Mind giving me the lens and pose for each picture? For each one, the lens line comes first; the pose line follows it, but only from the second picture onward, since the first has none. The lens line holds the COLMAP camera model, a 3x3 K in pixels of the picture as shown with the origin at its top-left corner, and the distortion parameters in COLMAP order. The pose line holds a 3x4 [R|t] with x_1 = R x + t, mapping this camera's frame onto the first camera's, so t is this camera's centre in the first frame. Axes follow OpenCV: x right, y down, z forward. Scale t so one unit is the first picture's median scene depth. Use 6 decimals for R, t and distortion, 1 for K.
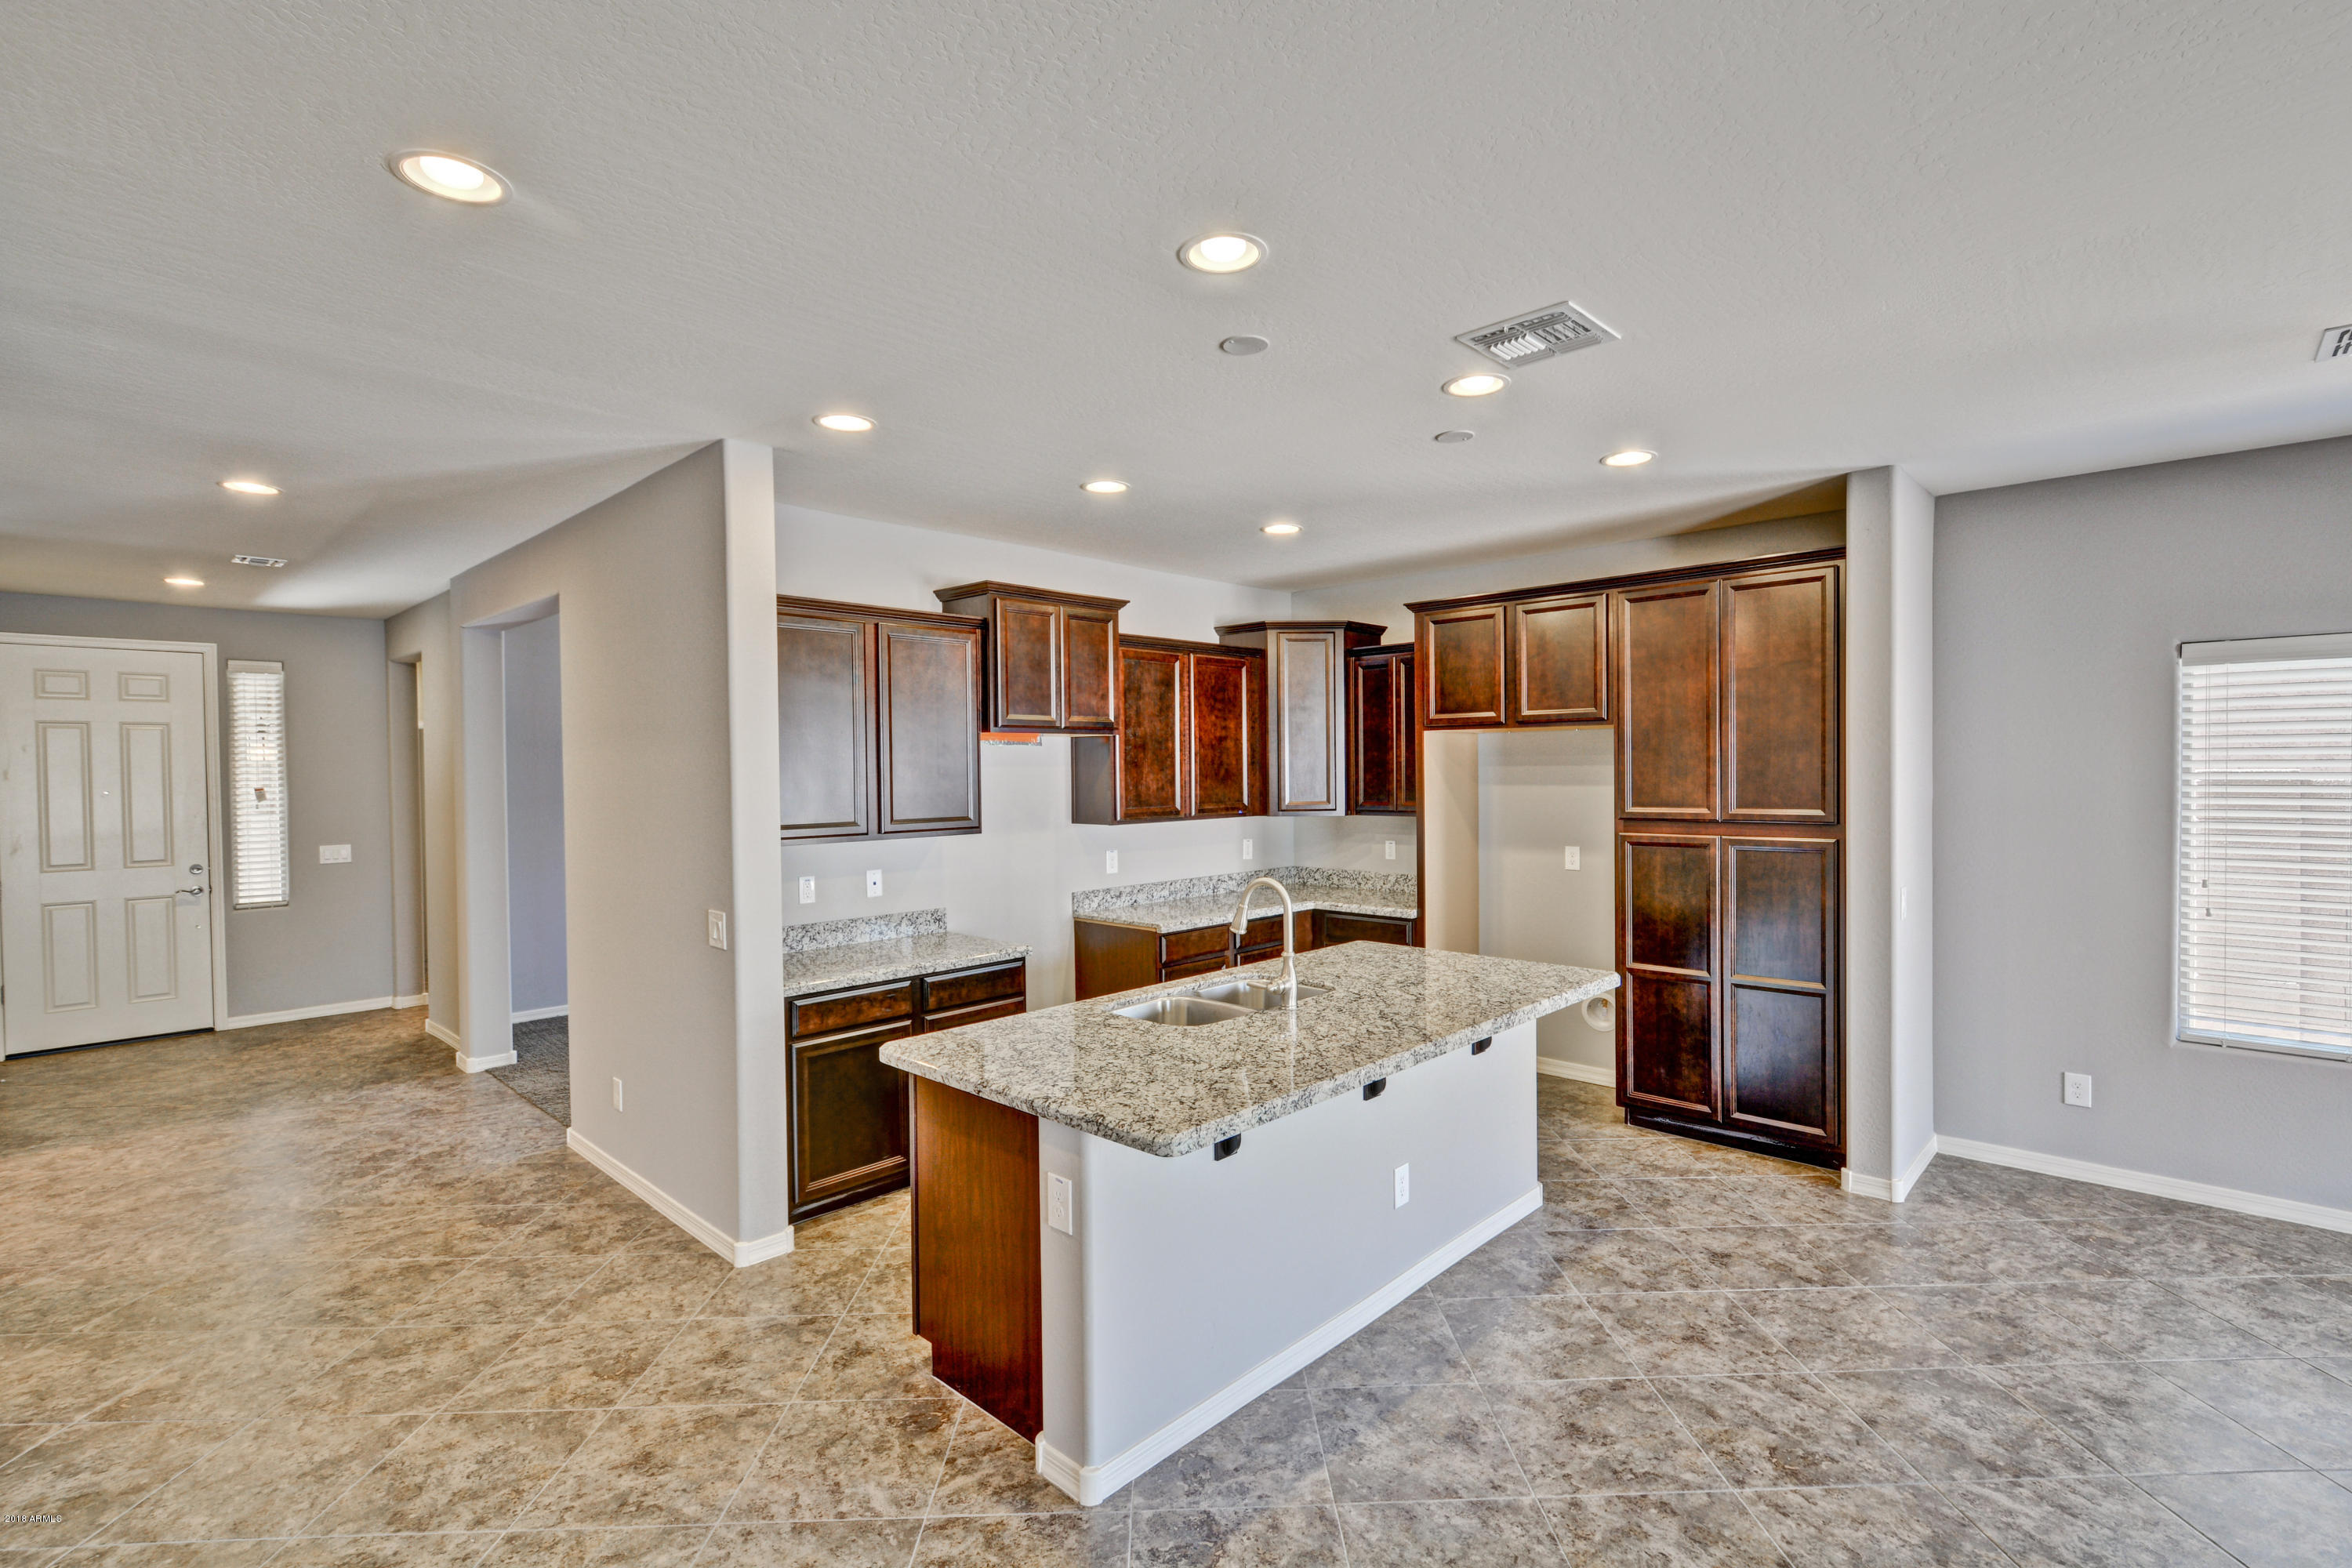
lens RADIAL K [[1034.5, 0, 1204.2], [0, 1034.5, 797.7], [0, 0, 1]] dist [0.001921, -0.002598]
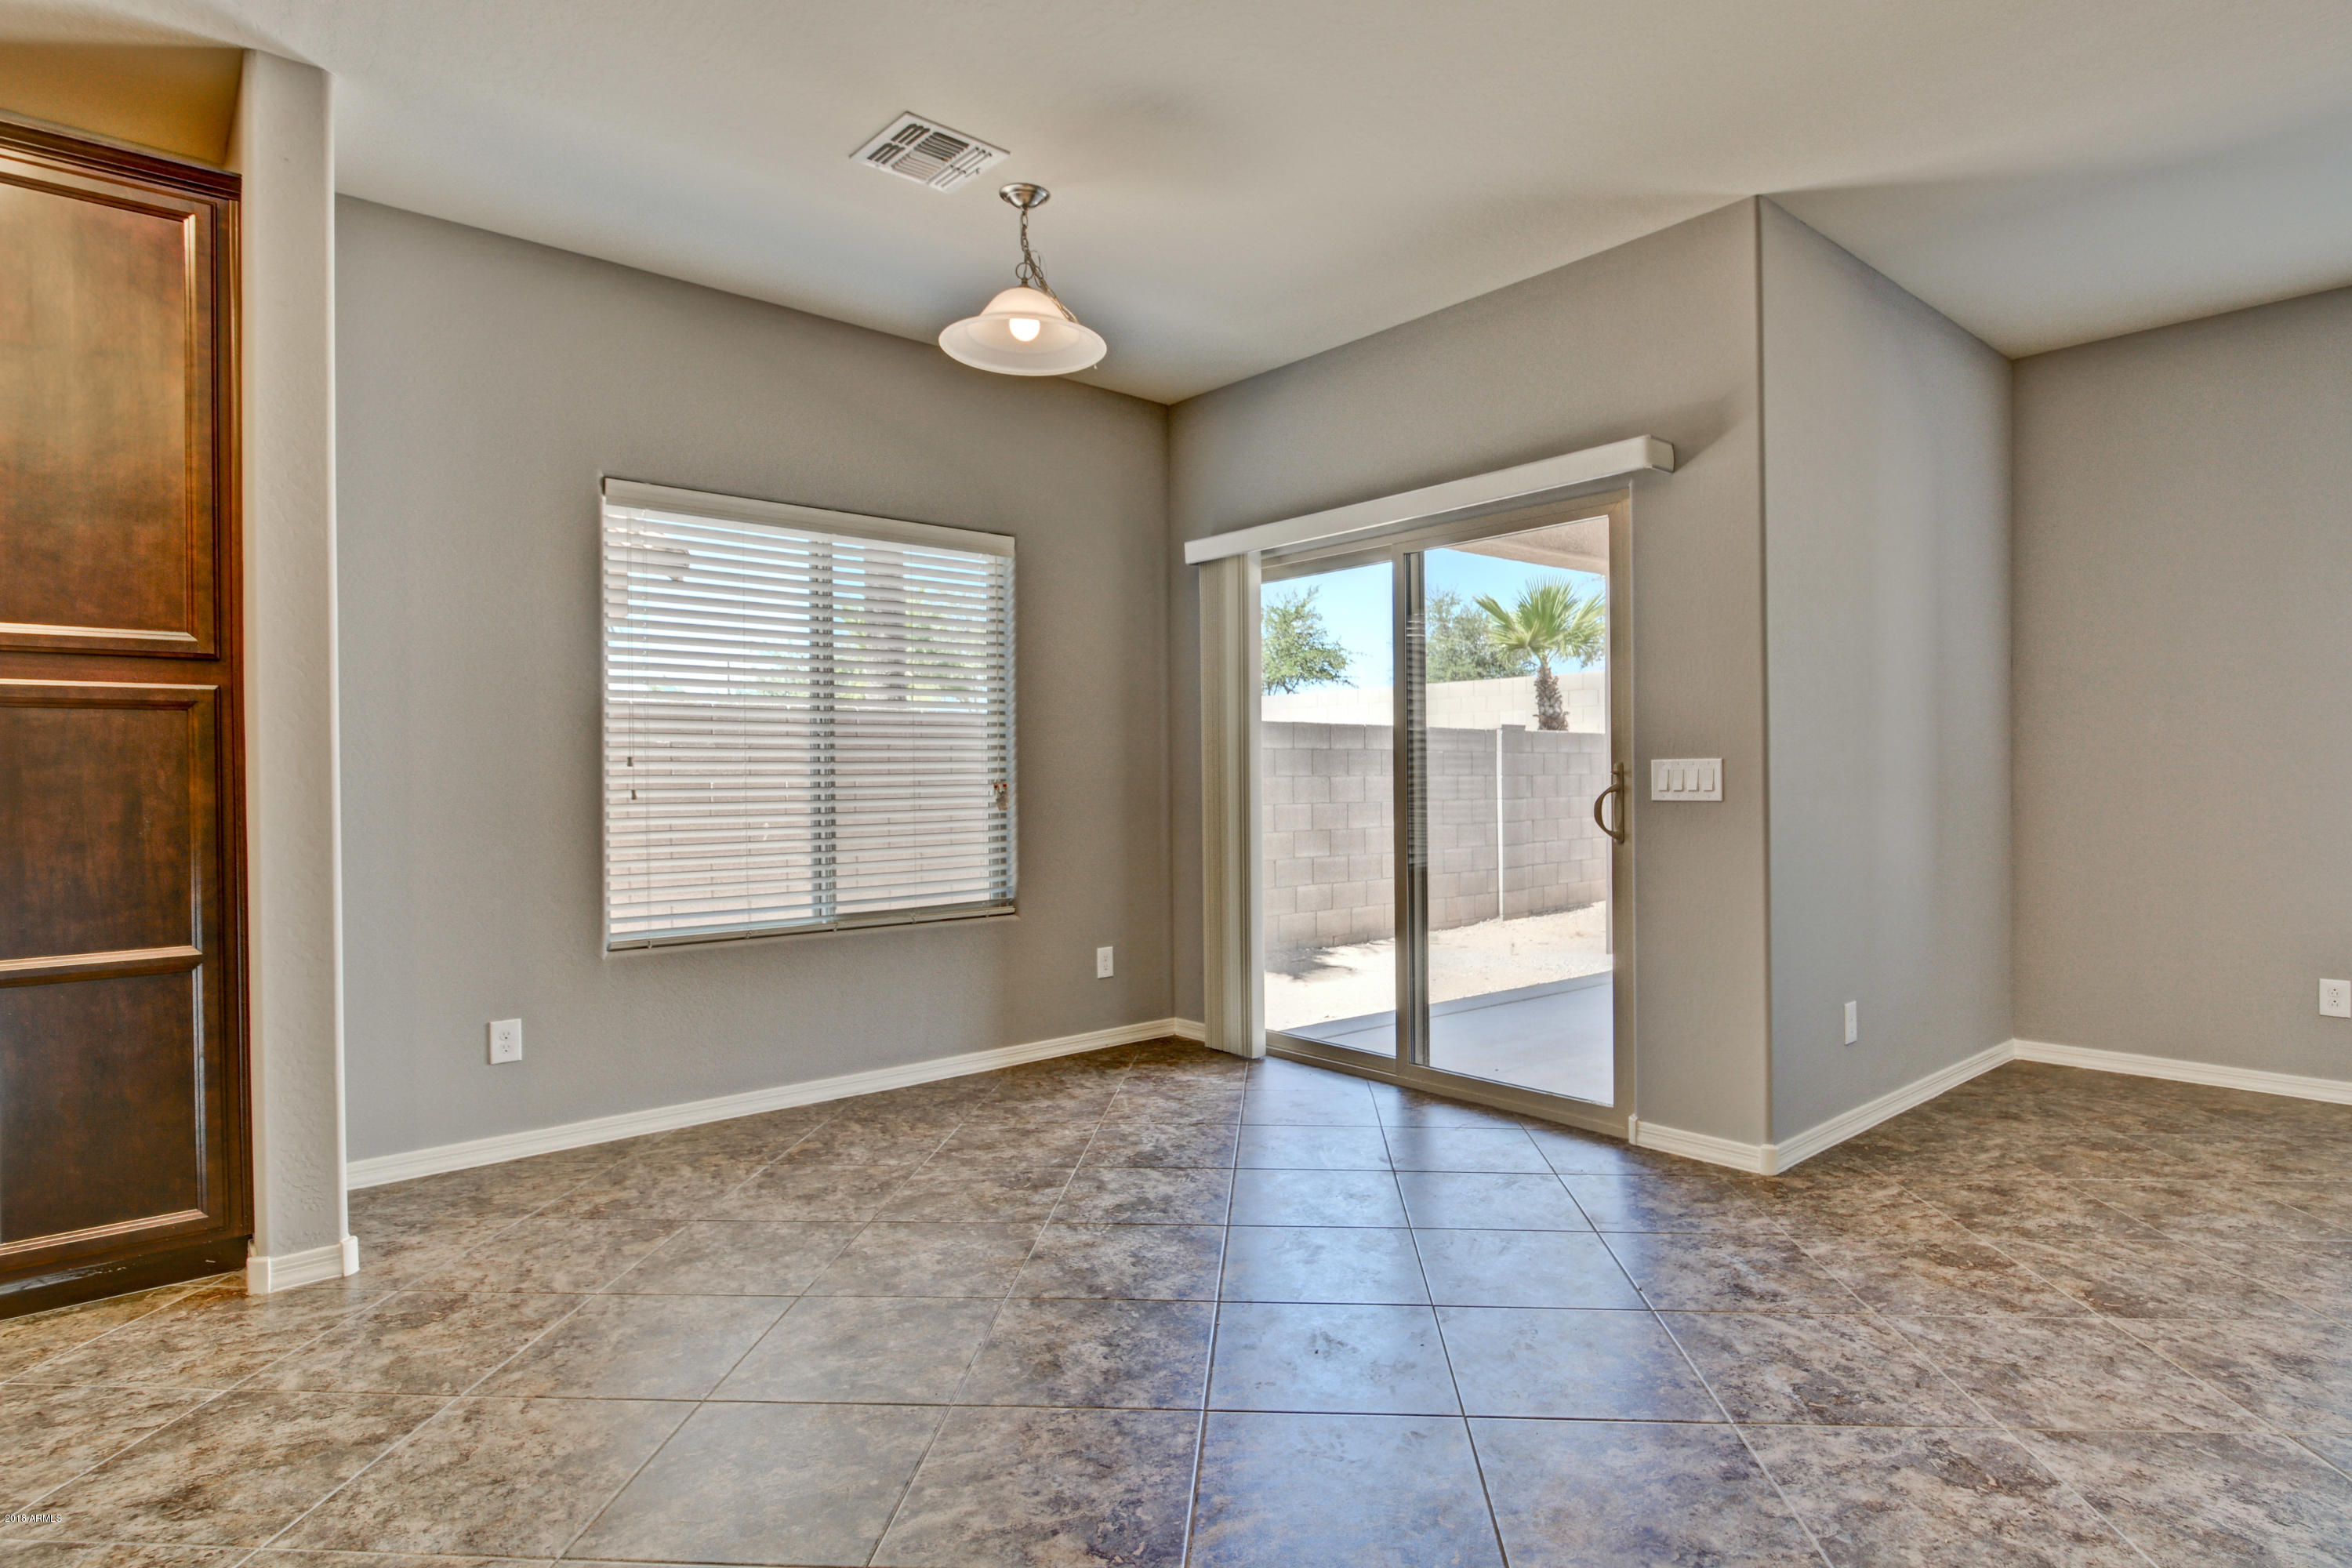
lens RADIAL K [[1240.9, 0, 1189.8], [0, 1240.9, 783.0], [0, 0, 1]] dist [-0.004622, -0.003179]
pose [[0.102408, 0.005847, 0.994725, -0.006757], [0.031869, 0.999450, -0.009156, 0.107611], [-0.994232, 0.032639, 0.102165, 0.370248]]
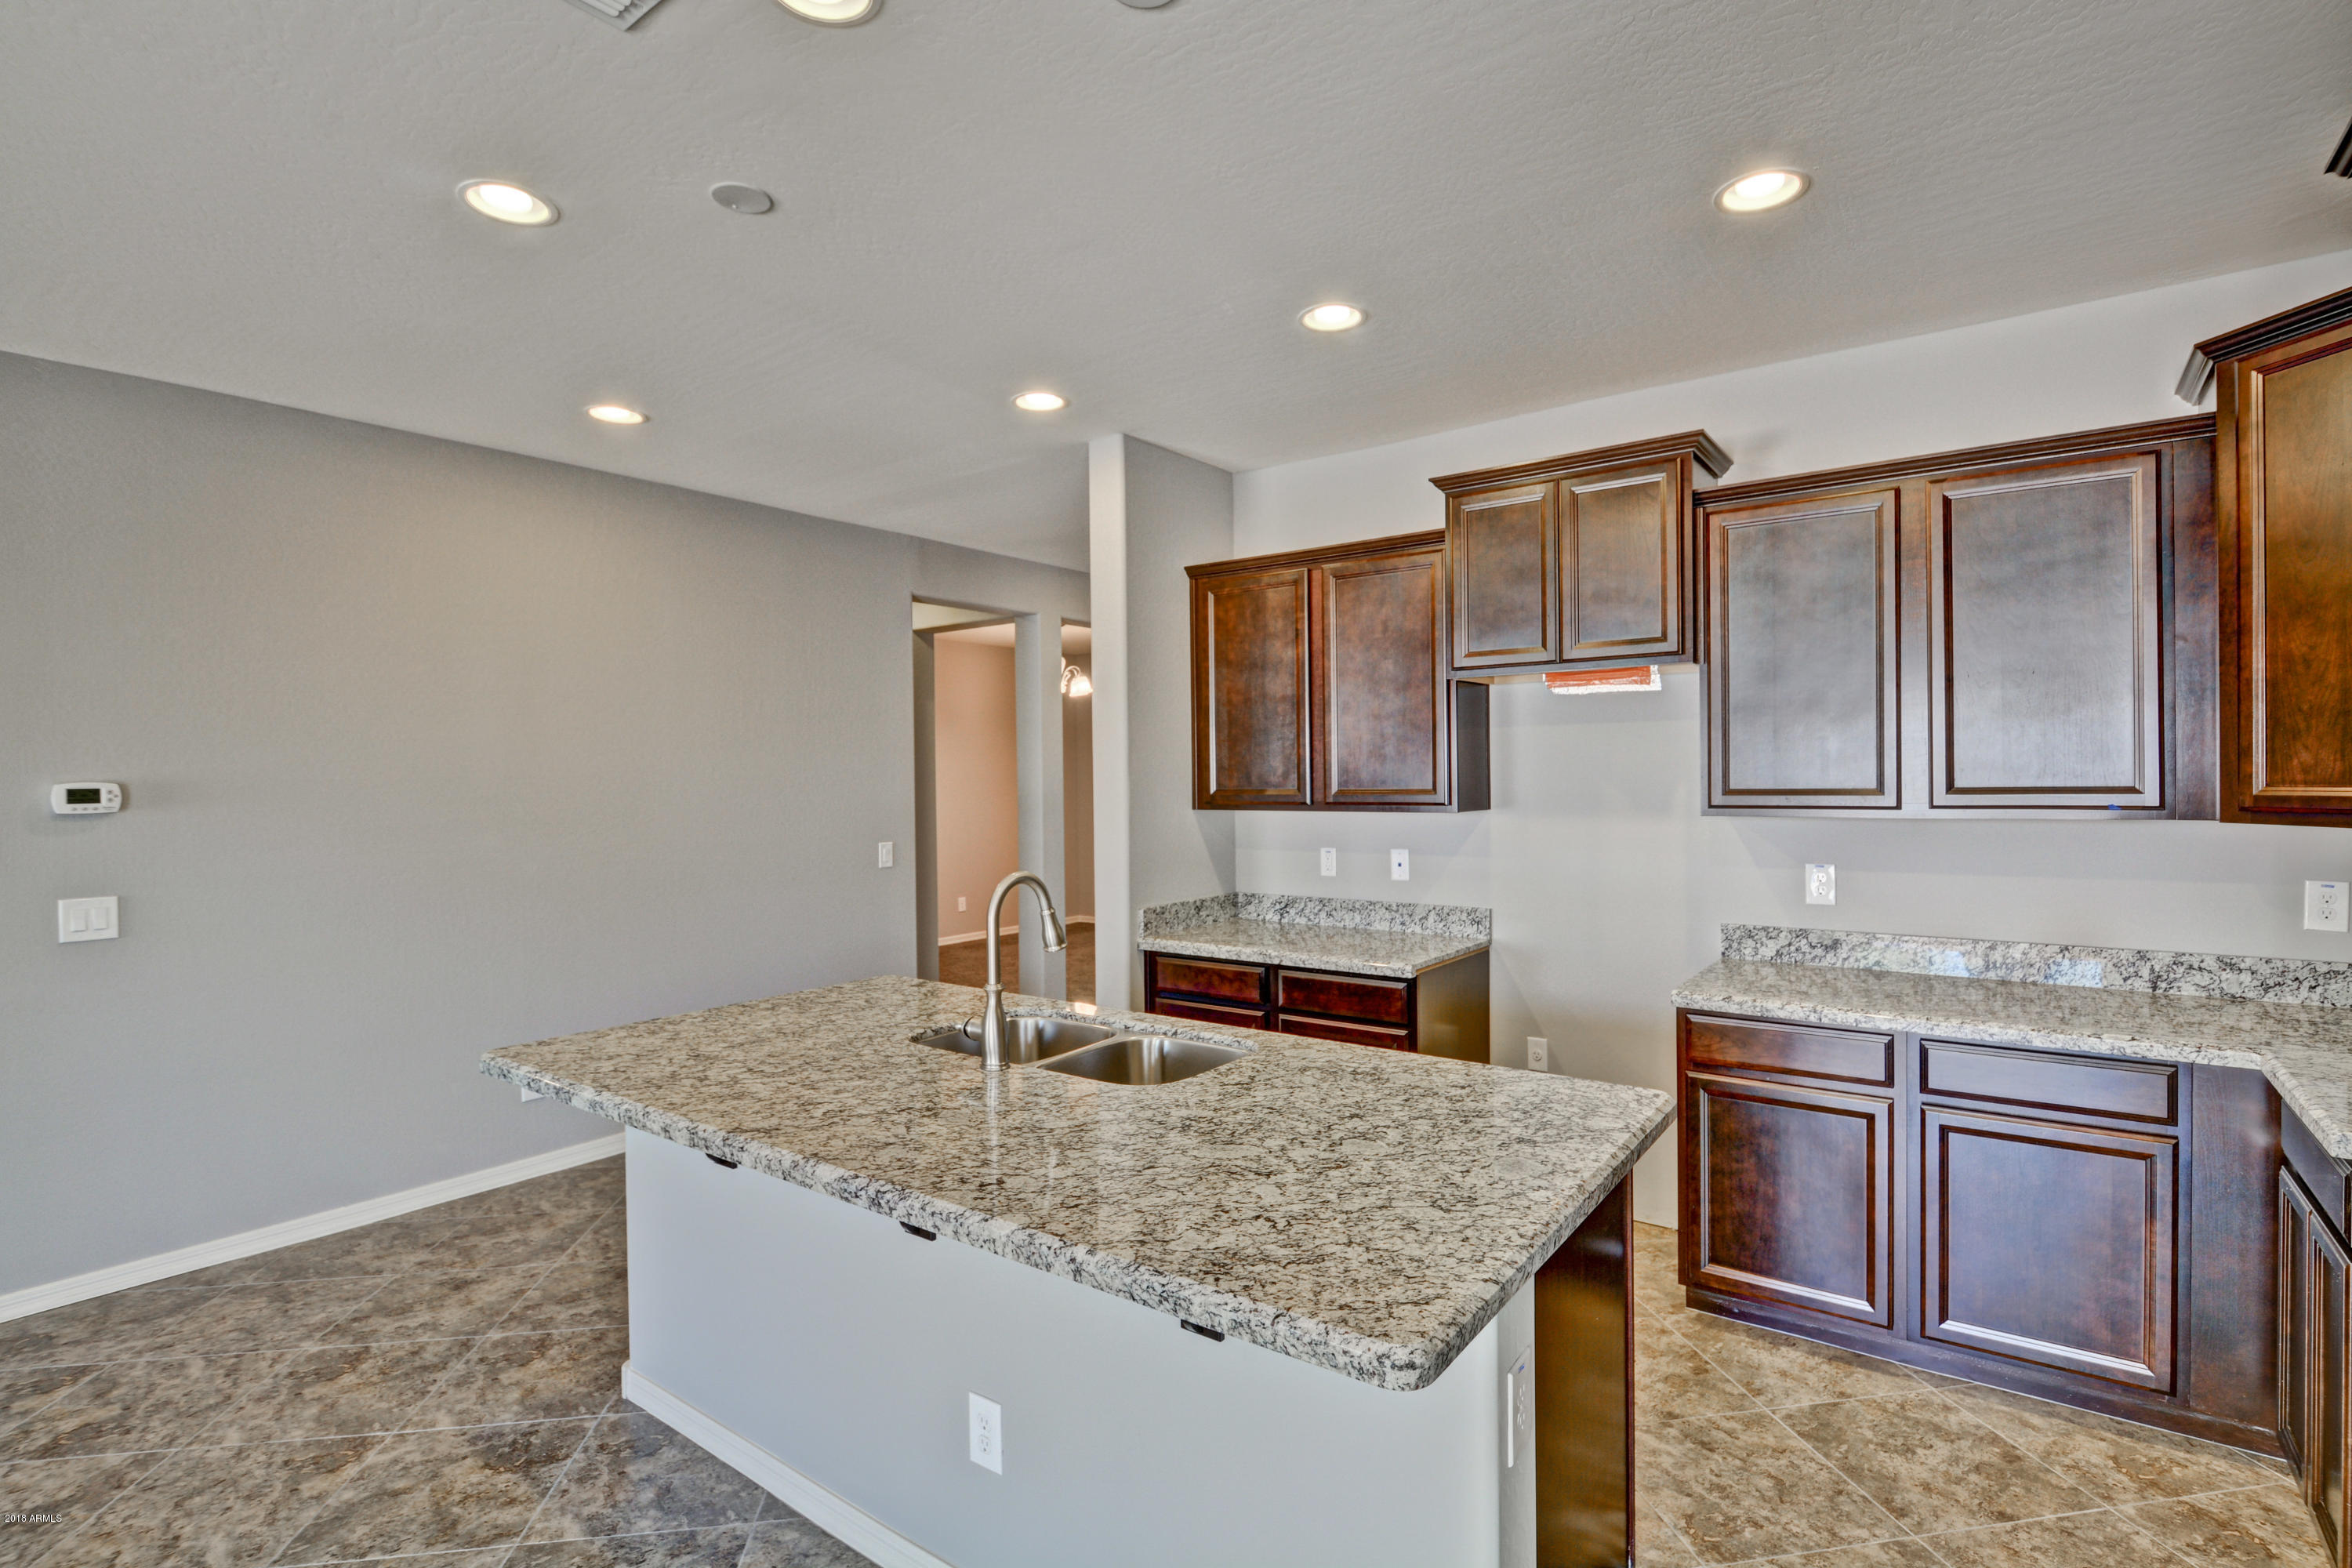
lens RADIAL K [[1110.5, 0, 1209.3], [0, 1110.5, 790.5], [0, 0, 1]] dist [0.001835, -0.009518]
pose [[0.136553, 0.024121, -0.990339, 0.583389], [-0.015084, 0.999638, 0.022268, 0.004206], [0.990518, 0.011898, 0.136868, 0.750468]]
